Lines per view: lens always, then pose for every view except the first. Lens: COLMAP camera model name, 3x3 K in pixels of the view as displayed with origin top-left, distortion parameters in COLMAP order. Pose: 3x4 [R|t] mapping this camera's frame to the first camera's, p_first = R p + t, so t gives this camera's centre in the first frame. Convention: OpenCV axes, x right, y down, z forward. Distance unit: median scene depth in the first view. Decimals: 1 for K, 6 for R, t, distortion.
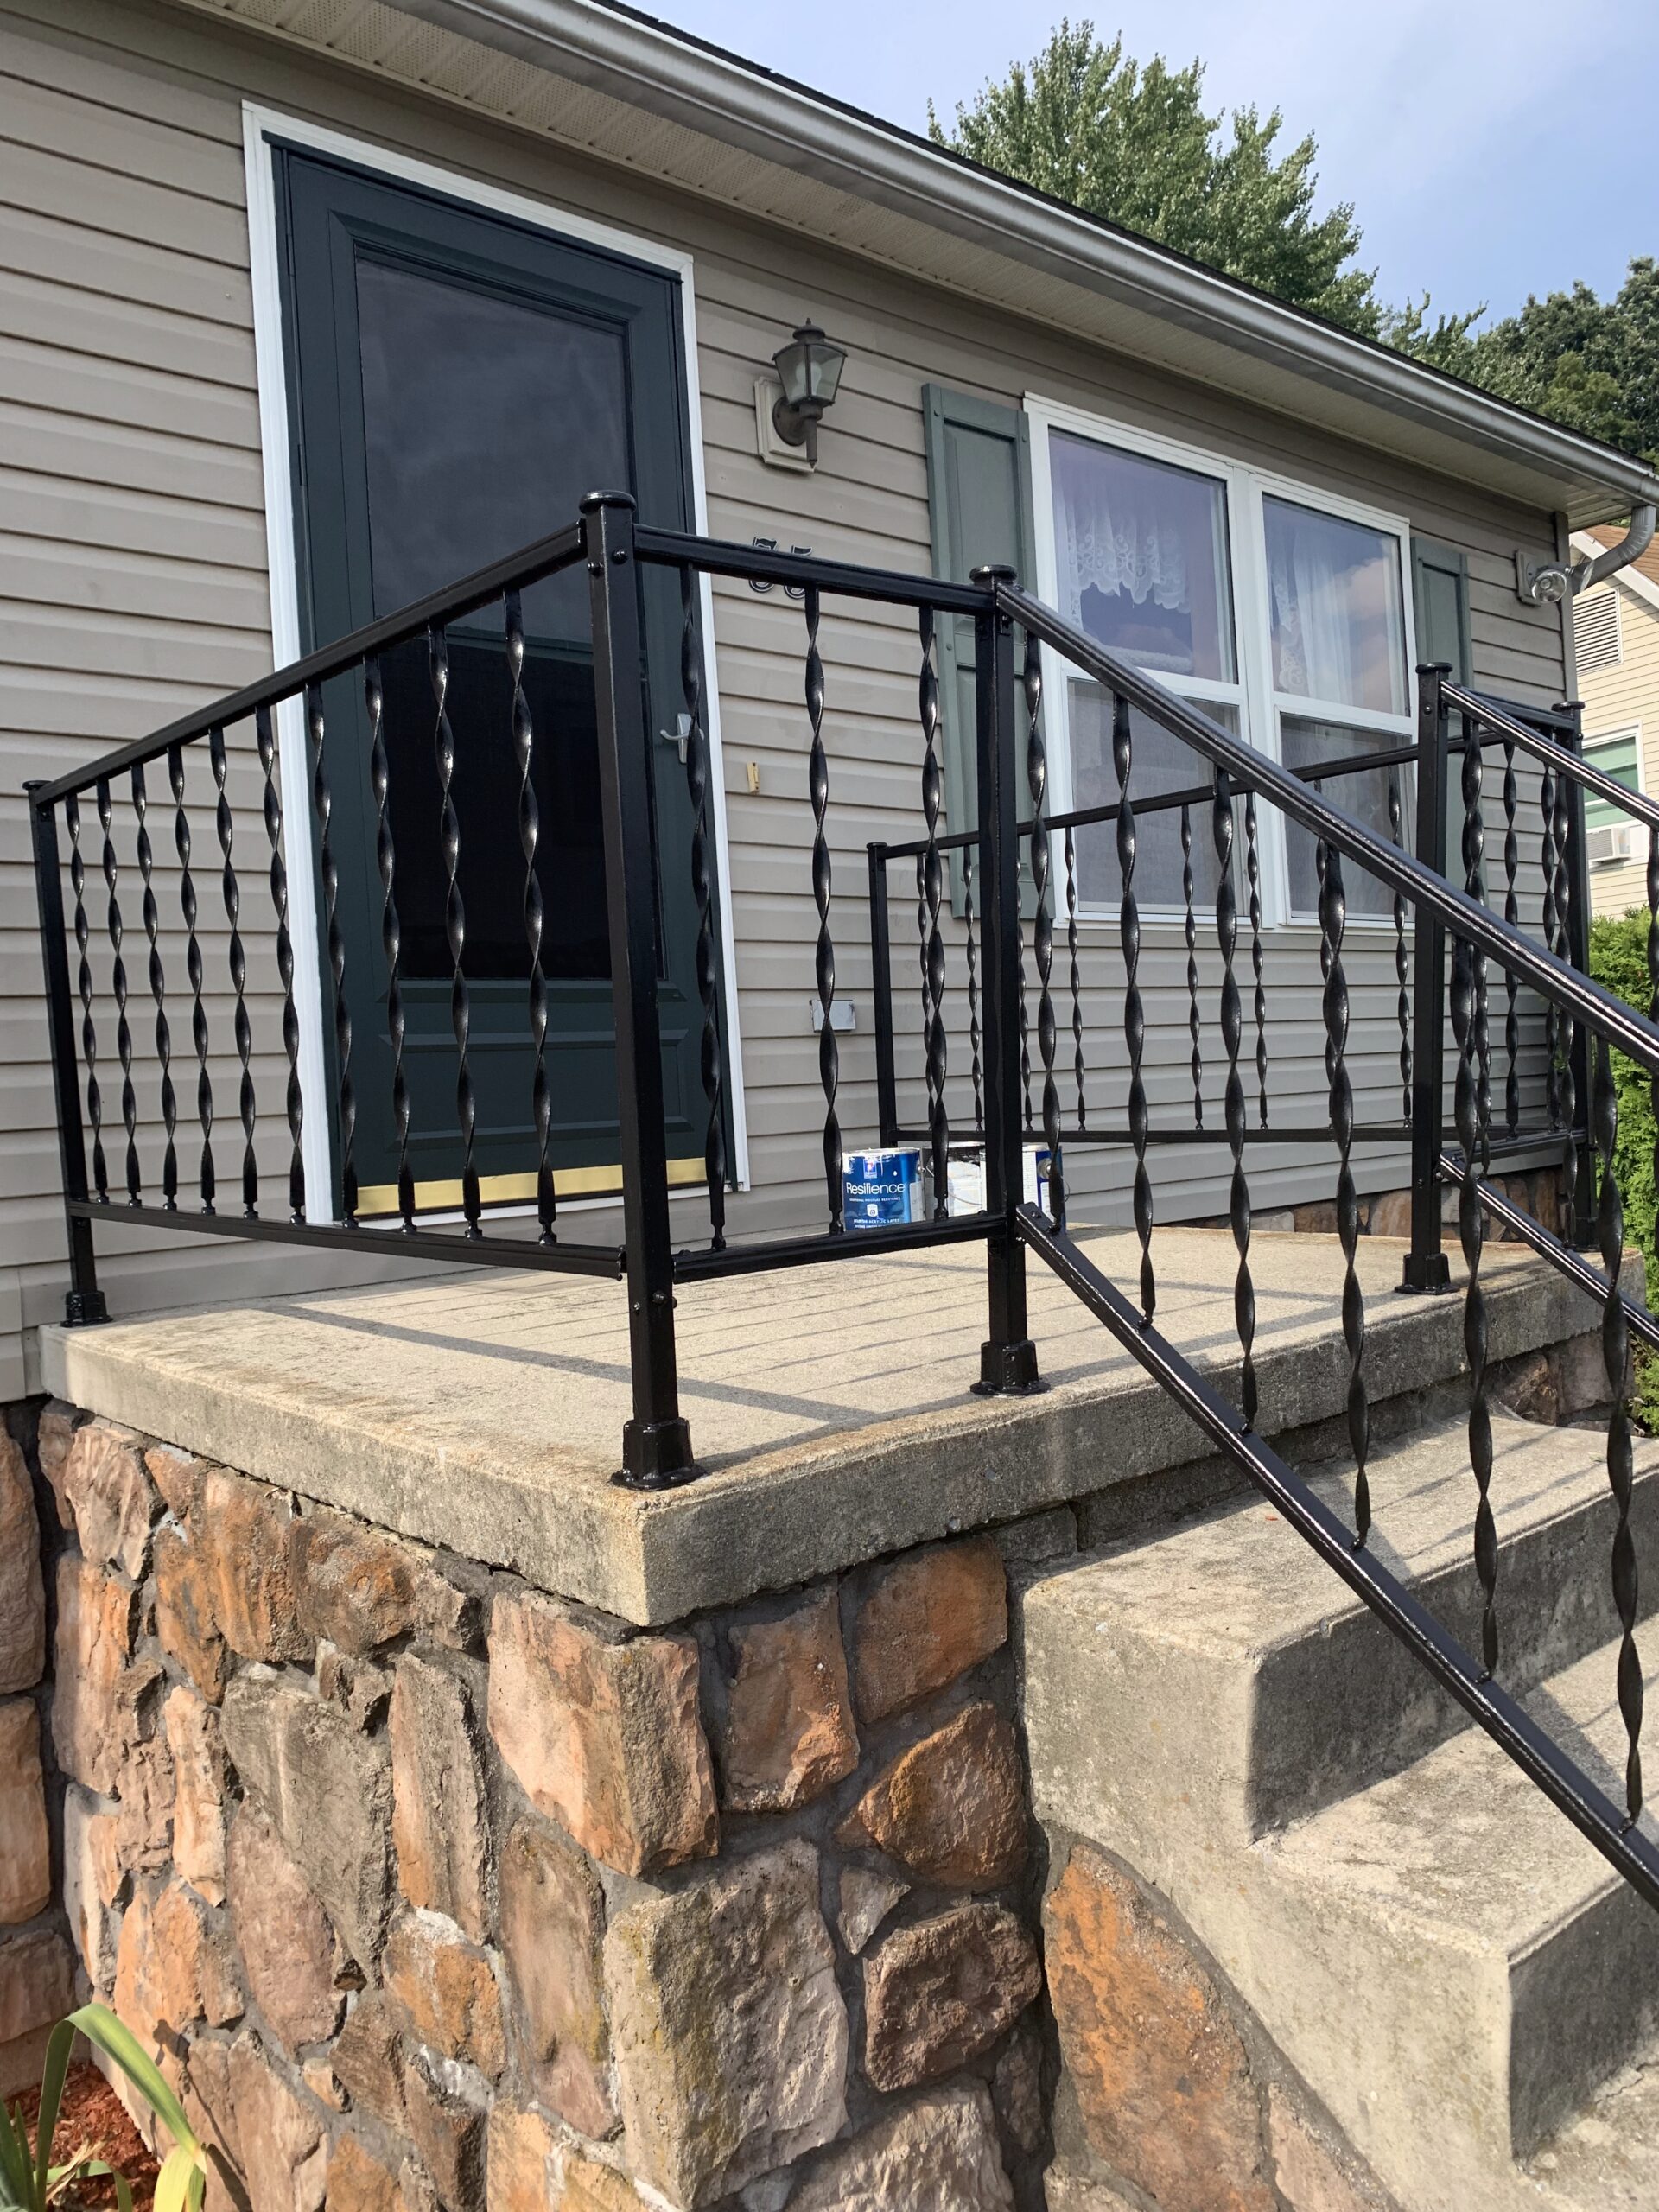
lens RADIAL K [[1700.9, 0, 829.5], [0, 1700.9, 1106.0], [0, 0, 1]] dist [0.006647, -0.001086]
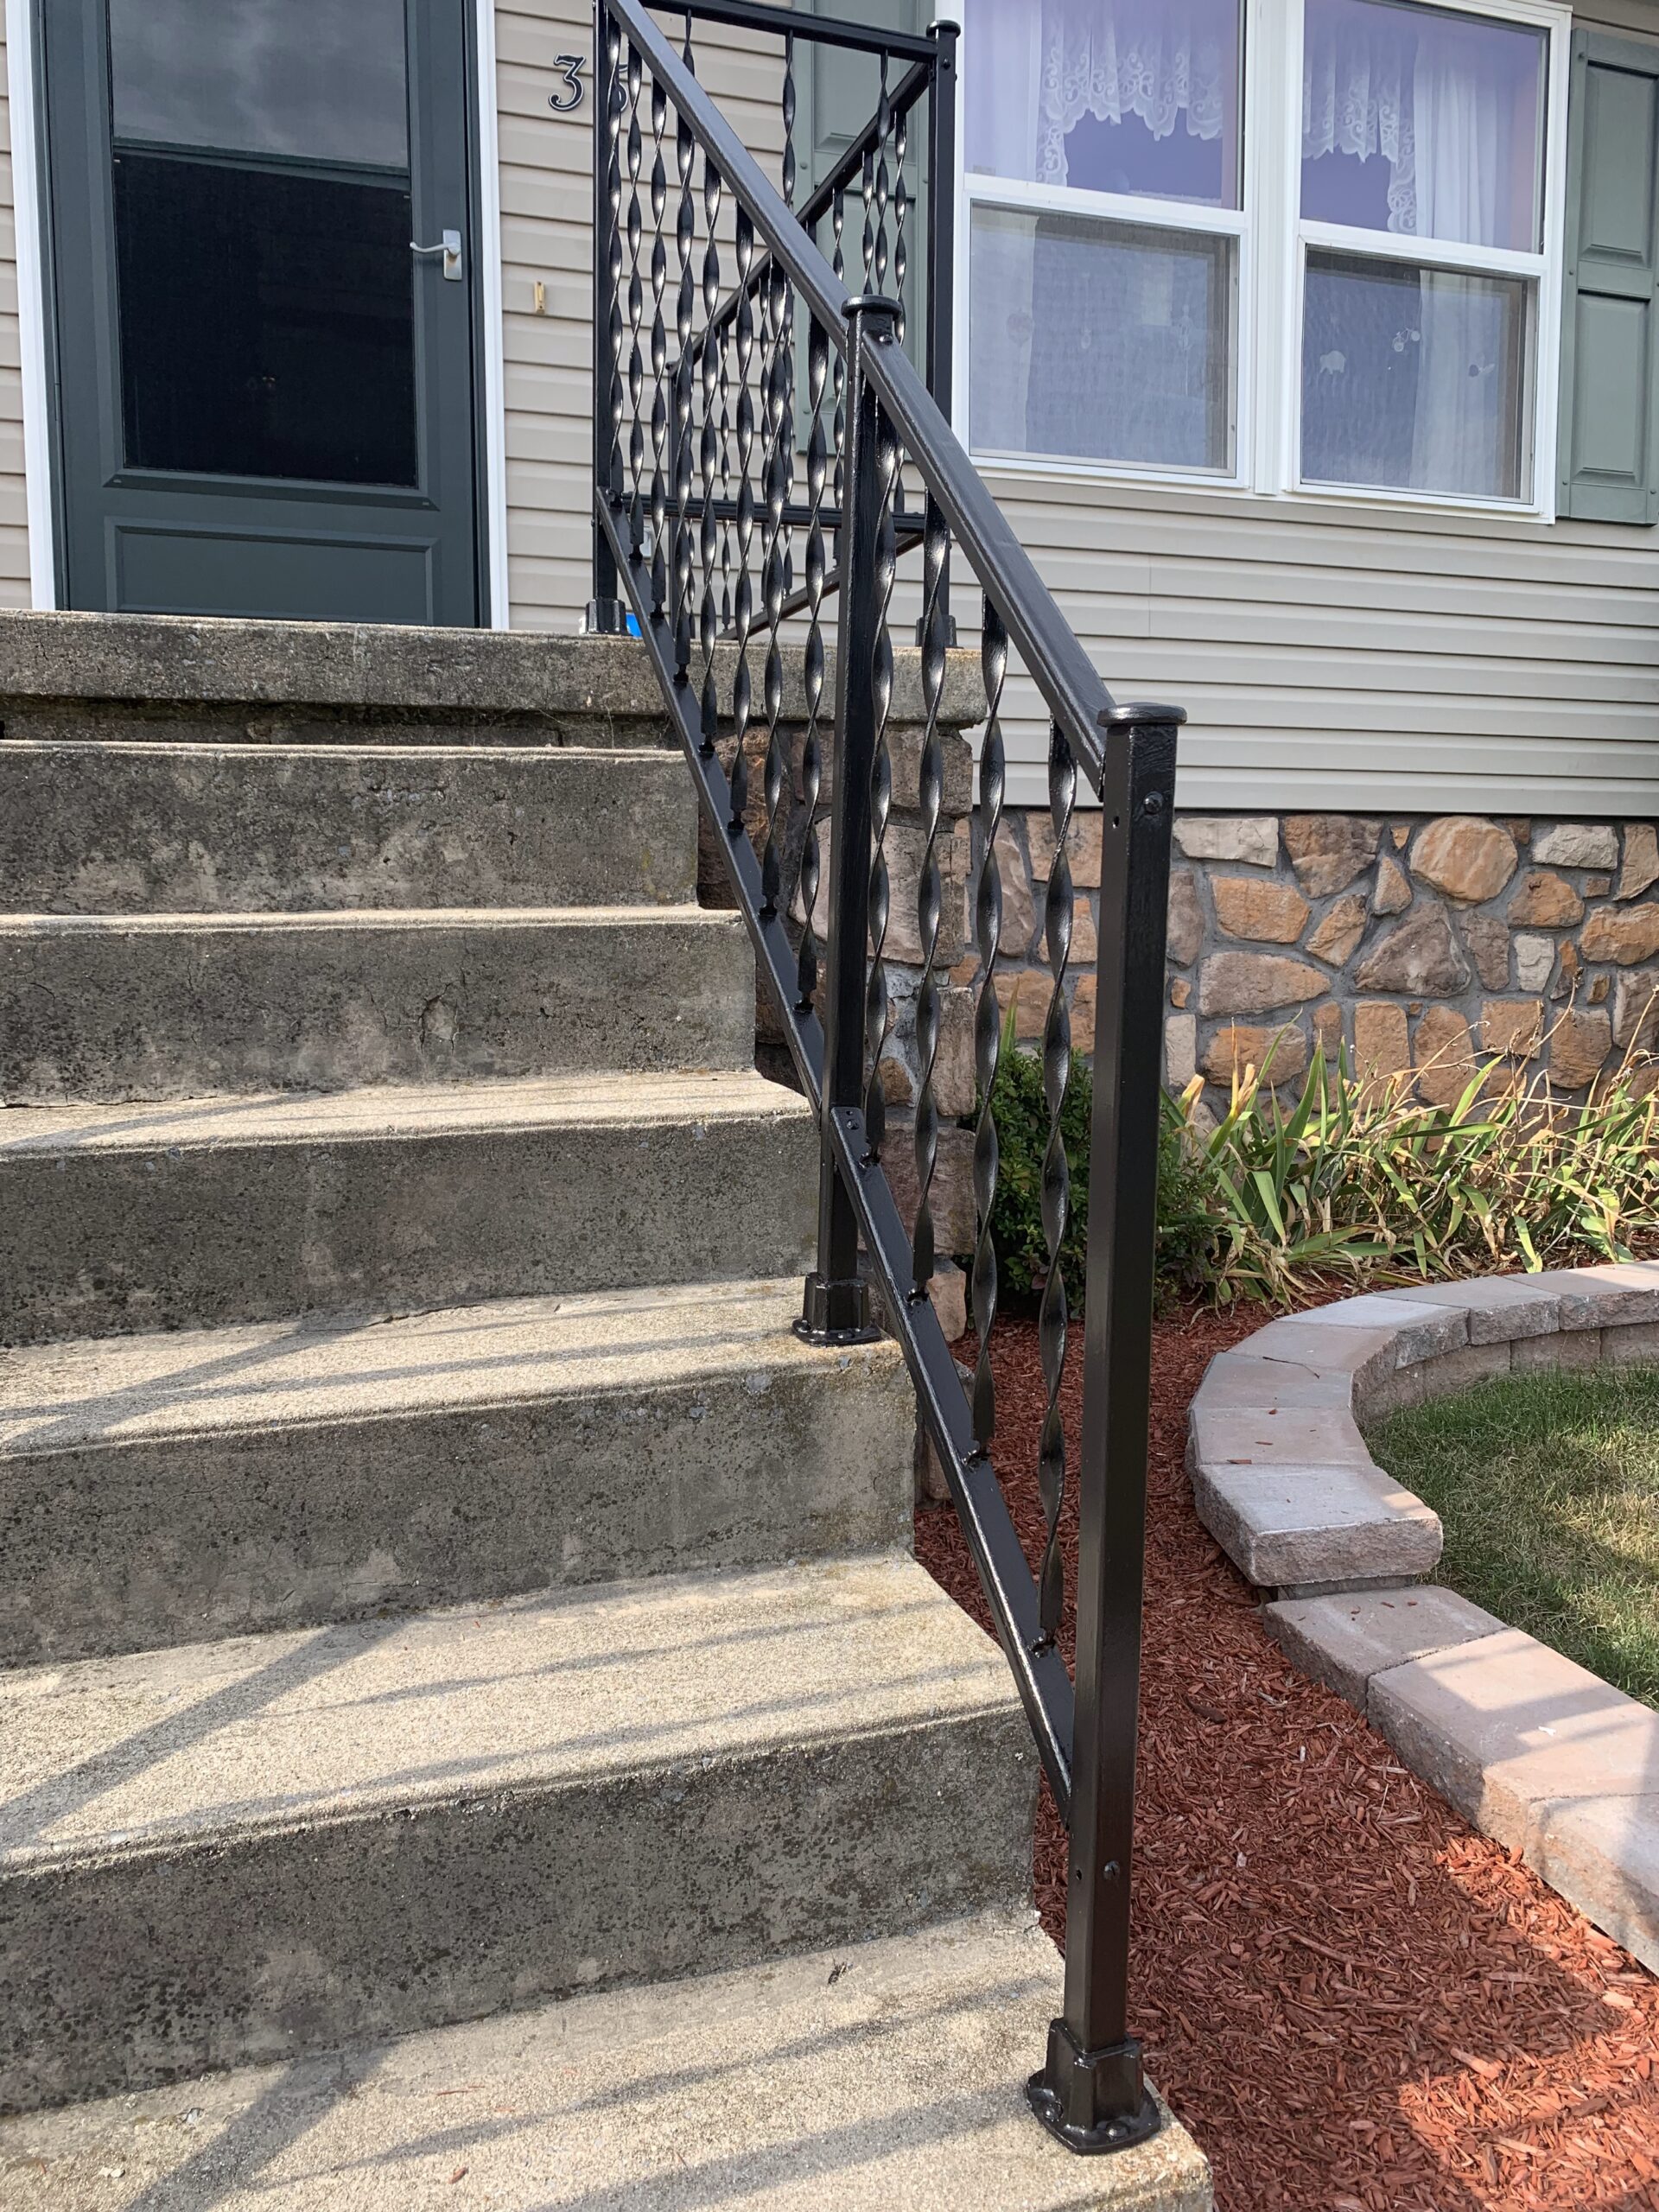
lens RADIAL K [[1717.5, 0, 823.1], [0, 1717.5, 1071.5], [0, 0, 1]] dist [-0.003057, -0.003321]
pose [[0.925177, 0.080188, -0.370968, 0.800309], [-0.045457, 0.993802, 0.101451, 0.235494], [0.376803, -0.076997, 0.923088, 0.111965]]
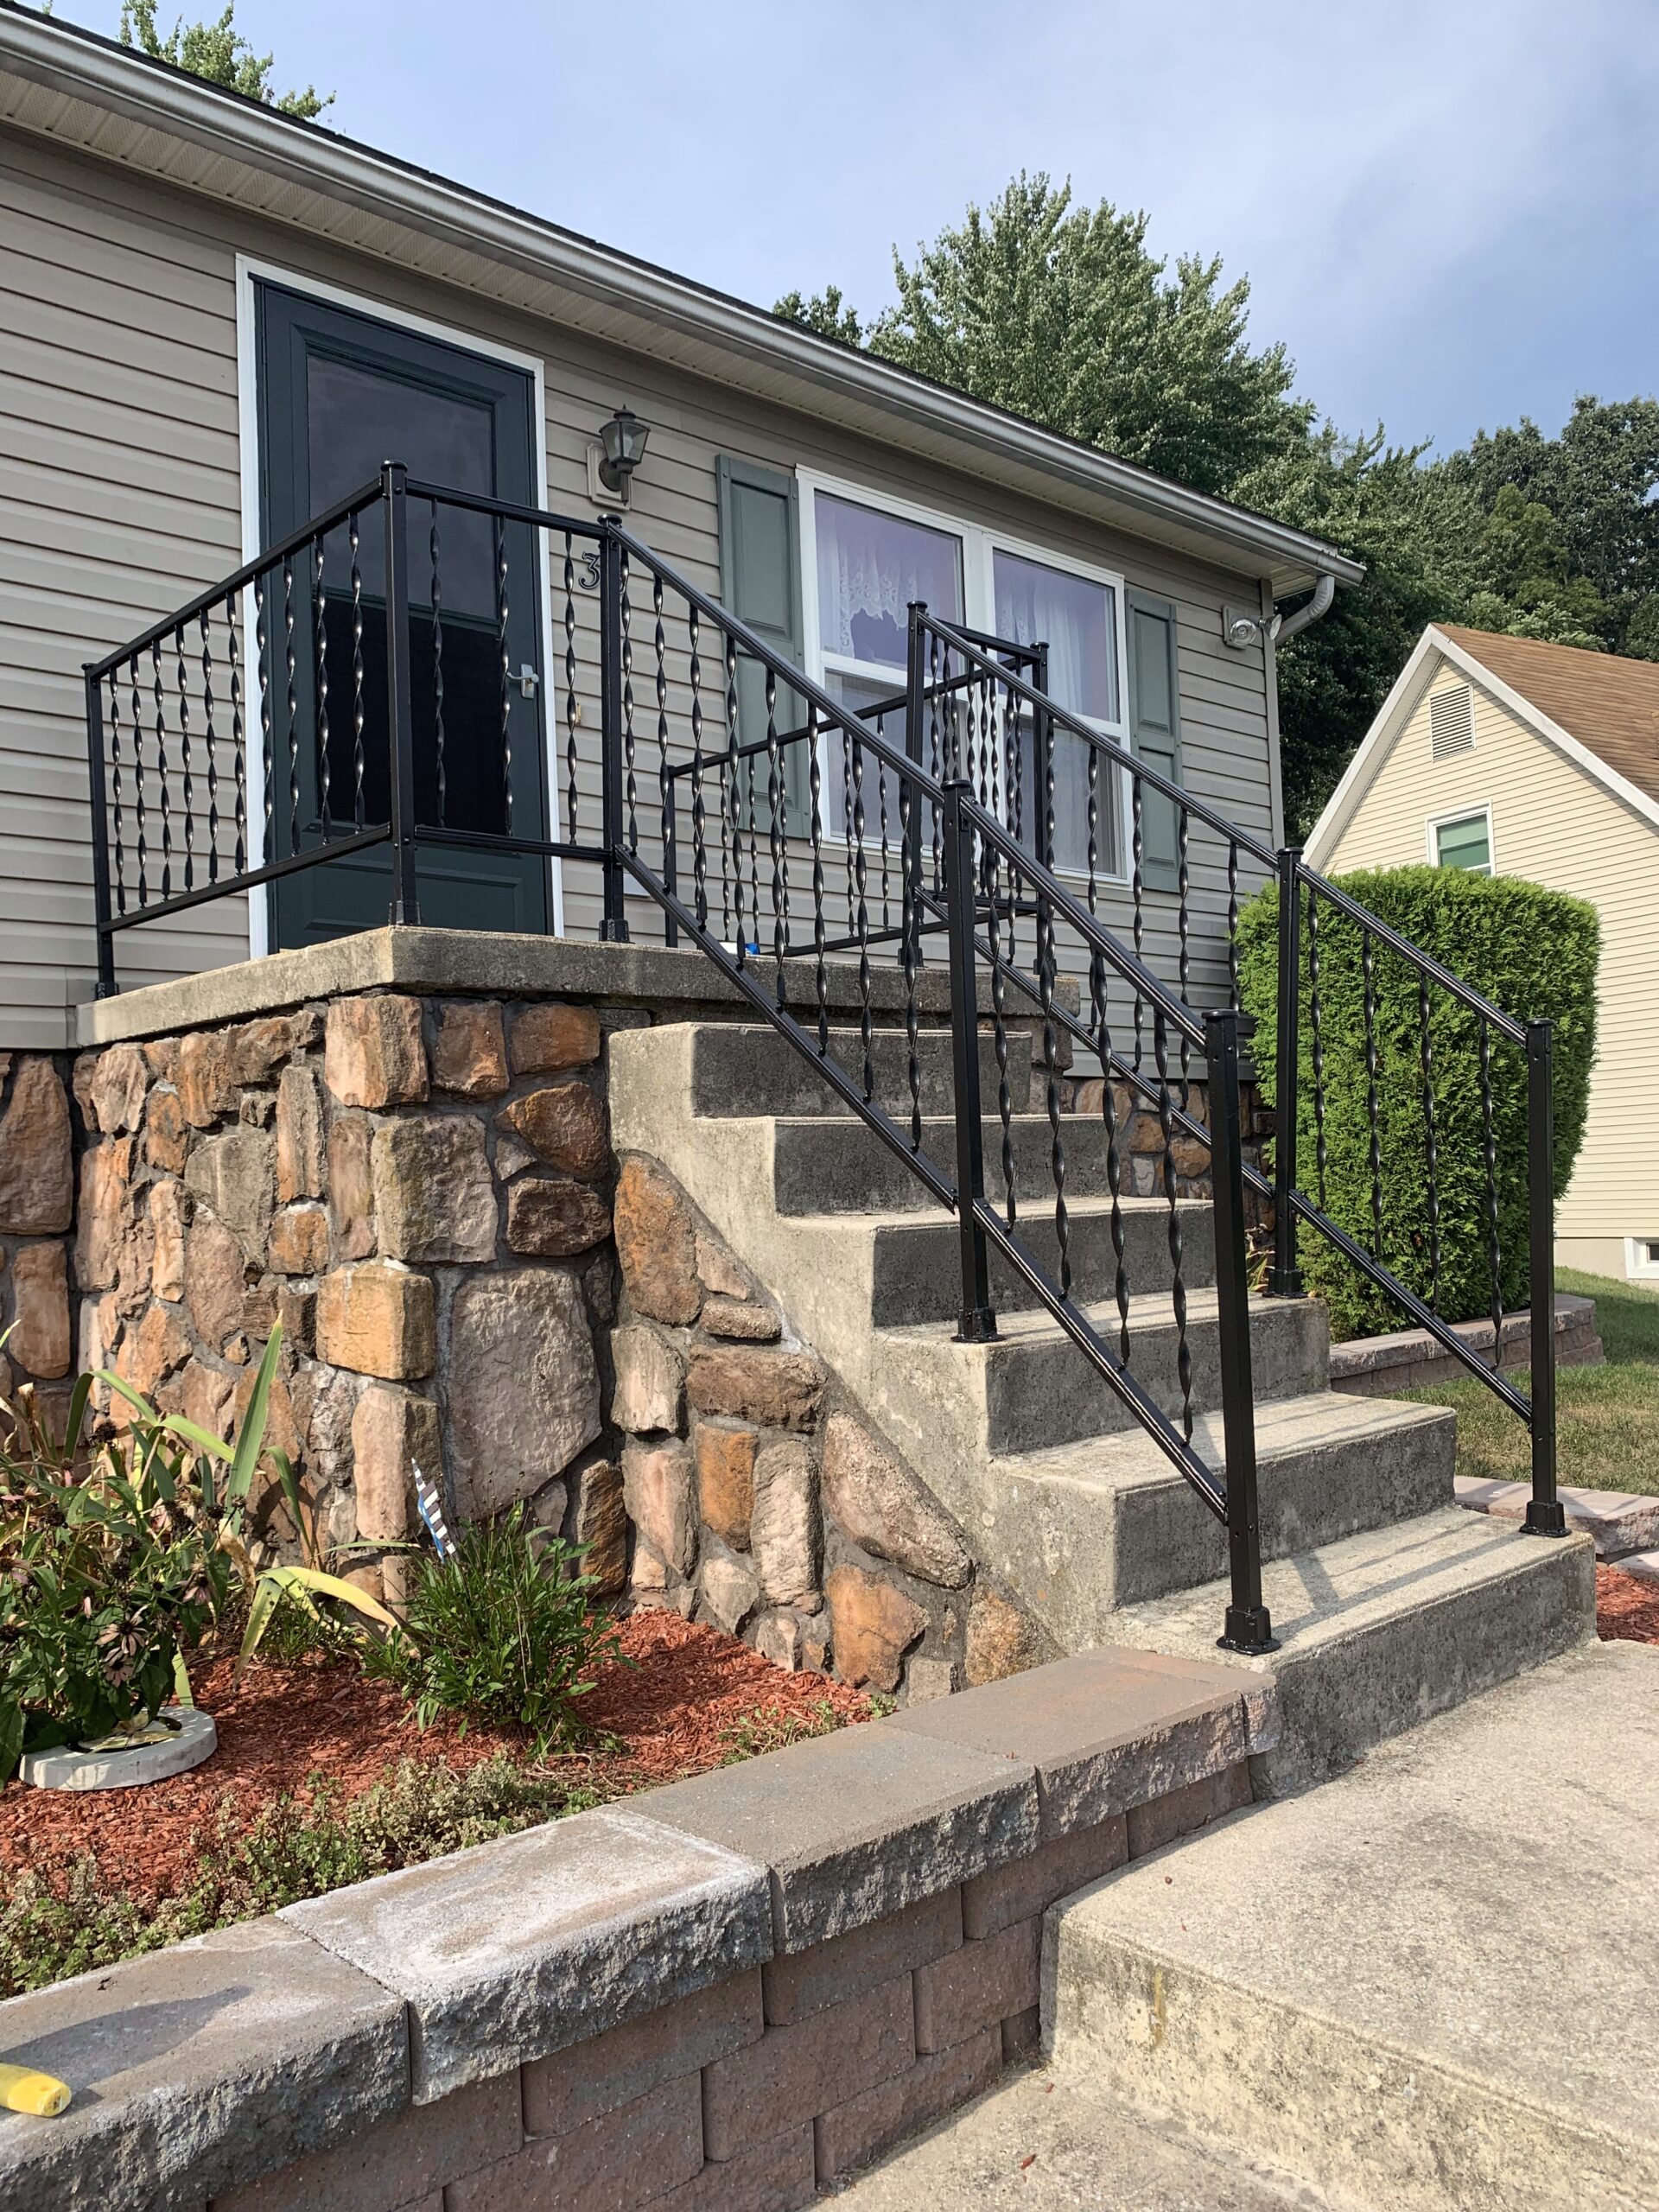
lens RADIAL K [[1672.1, 0, 839.7], [0, 1672.1, 1098.8], [0, 0, 1]] dist [0.018482, -0.010292]
pose [[0.999580, 0.018580, 0.022249, 0.226148], [-0.017285, 0.998222, -0.057039, 0.313994], [-0.023269, 0.056631, 0.998124, -0.606783]]
